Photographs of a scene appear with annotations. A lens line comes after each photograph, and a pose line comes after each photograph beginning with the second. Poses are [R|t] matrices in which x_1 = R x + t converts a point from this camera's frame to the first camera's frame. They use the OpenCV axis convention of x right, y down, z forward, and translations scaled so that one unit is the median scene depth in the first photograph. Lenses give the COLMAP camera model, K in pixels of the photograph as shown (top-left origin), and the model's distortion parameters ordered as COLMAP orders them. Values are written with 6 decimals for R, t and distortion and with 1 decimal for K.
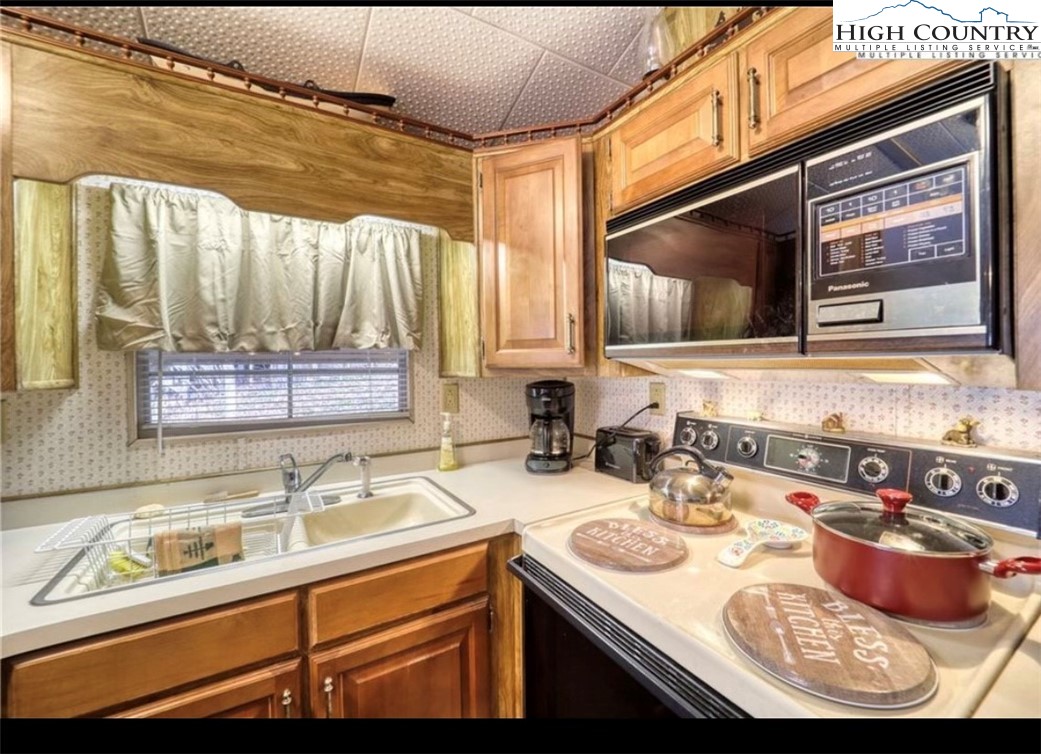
lens RADIAL K [[437.9, 0, 522.9], [0, 437.9, 360.9], [0, 0, 1]] dist [-0.014879, -0.000130]
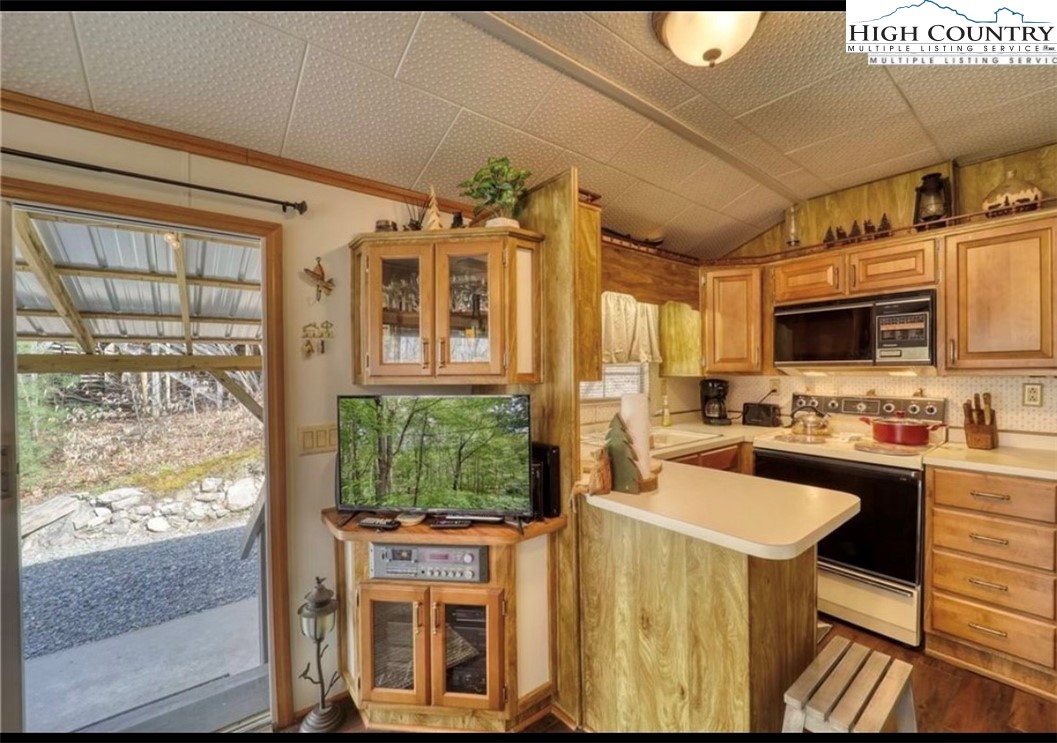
lens RADIAL K [[438.0, 0, 534.2], [0, 438.0, 372.0], [0, 0, 1]] dist [-0.013045, -0.000436]
pose [[0.993687, 0.000729, 0.112185, -1.594659], [-0.001184, 0.999991, 0.003994, 0.014027], [-0.112181, -0.004102, 0.993679, -1.360955]]
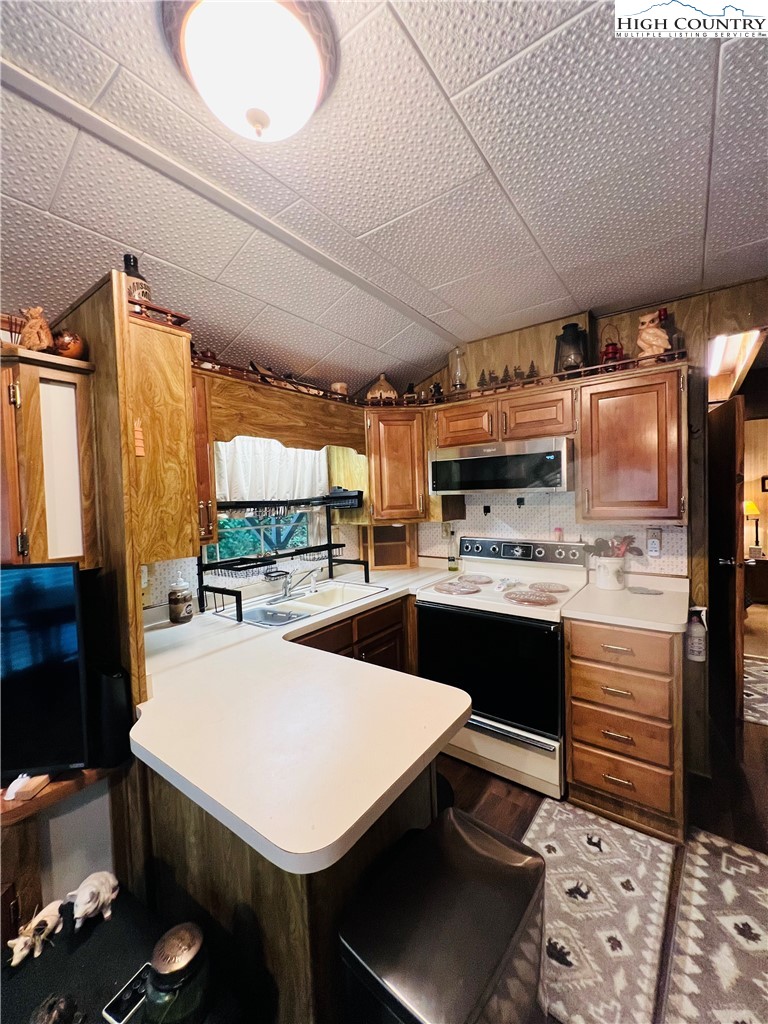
lens RADIAL K [[417.3, 0, 378.6], [0, 417.3, 506.9], [0, 0, 1]] dist [-0.001480, -0.000134]
pose [[0.933599, -0.030447, 0.357023, -1.035742], [0.022689, 0.999407, 0.025899, -0.127076], [-0.357600, -0.016078, 0.933736, -1.056042]]
